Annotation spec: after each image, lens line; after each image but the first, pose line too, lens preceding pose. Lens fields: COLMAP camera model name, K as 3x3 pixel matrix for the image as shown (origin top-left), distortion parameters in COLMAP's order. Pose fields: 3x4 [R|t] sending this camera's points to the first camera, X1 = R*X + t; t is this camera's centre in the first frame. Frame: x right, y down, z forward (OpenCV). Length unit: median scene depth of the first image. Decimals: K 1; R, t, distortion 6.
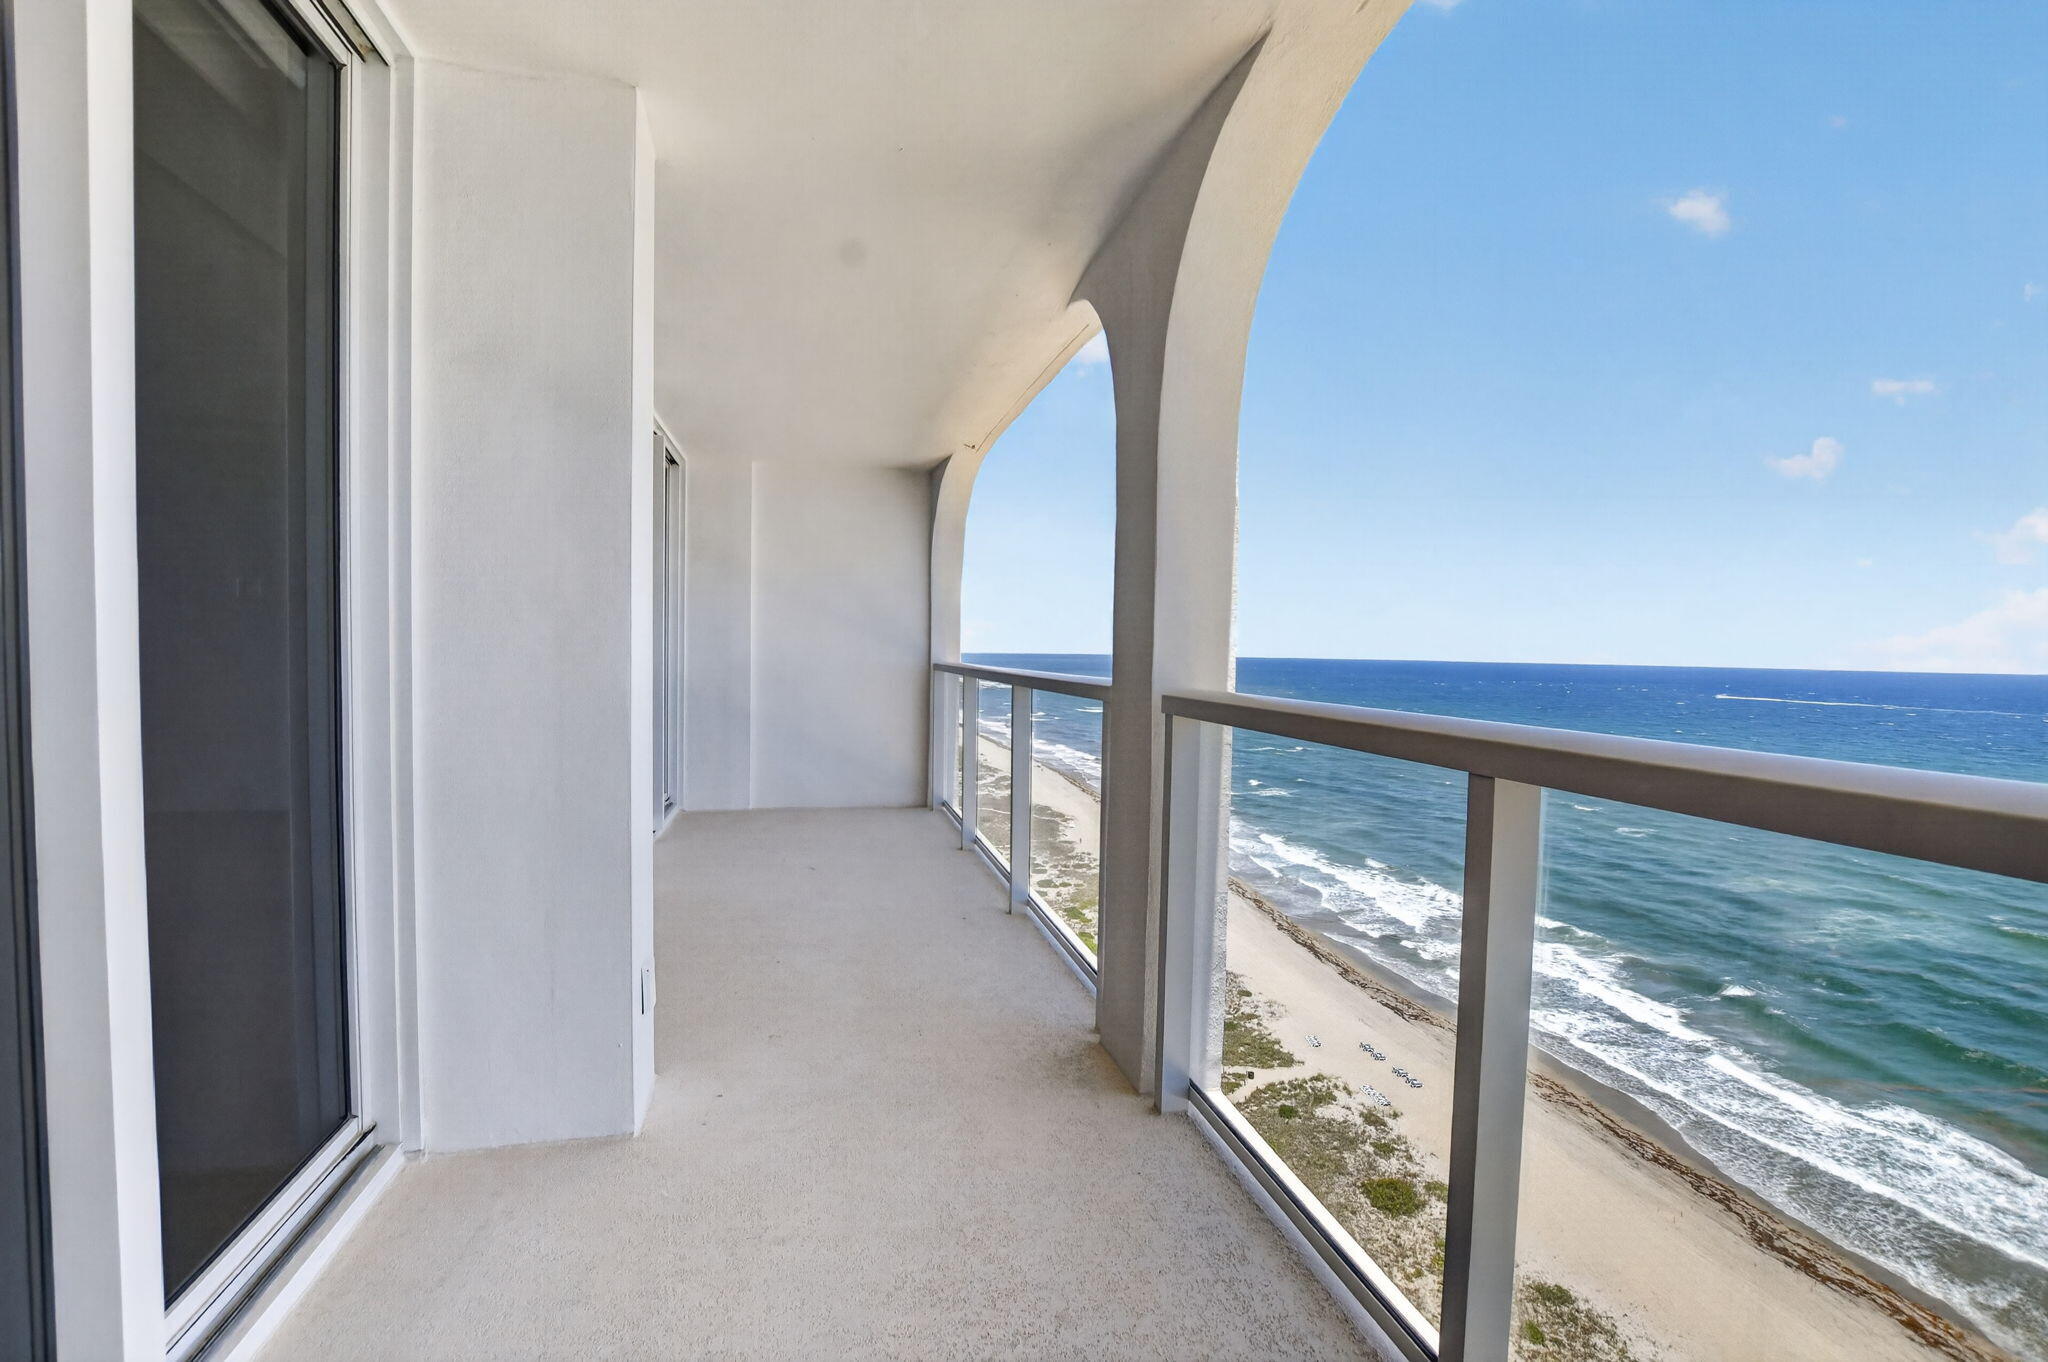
lens RADIAL K [[924.5, 0, 1015.6], [0, 924.5, 661.0], [0, 0, 1]] dist [-0.018957, 0.000598]
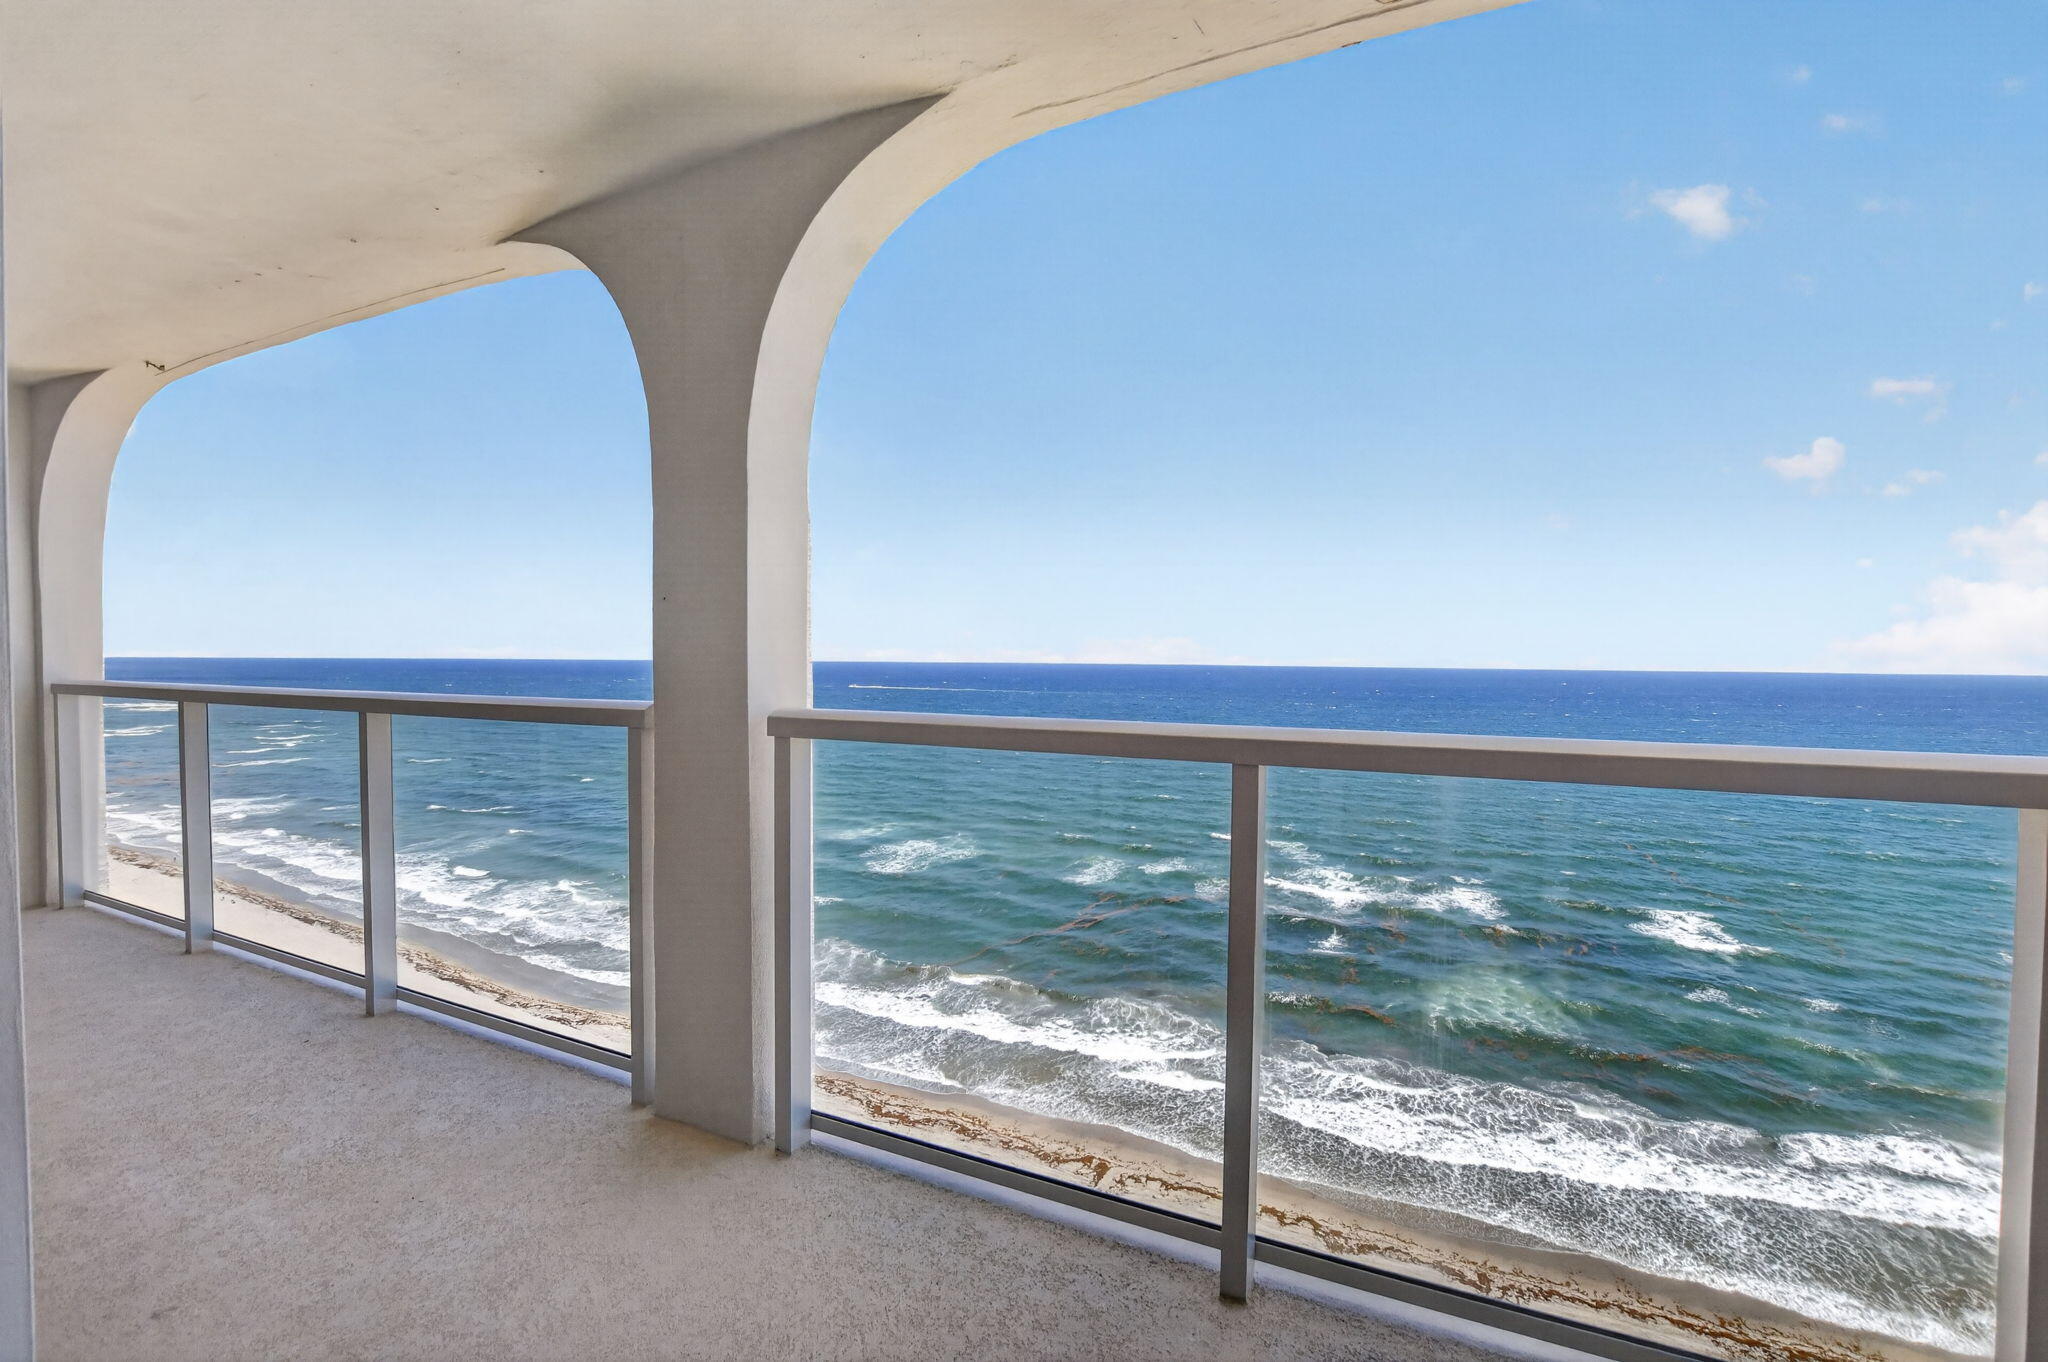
lens RADIAL K [[924.5, 0, 1015.6], [0, 924.5, 661.0], [0, 0, 1]] dist [-0.018957, 0.000598]
pose [[0.639584, -0.013579, 0.768602, -0.261192], [0.012829, 0.999893, 0.006989, -0.015333], [-0.768615, 0.005390, 0.639690, 0.128001]]
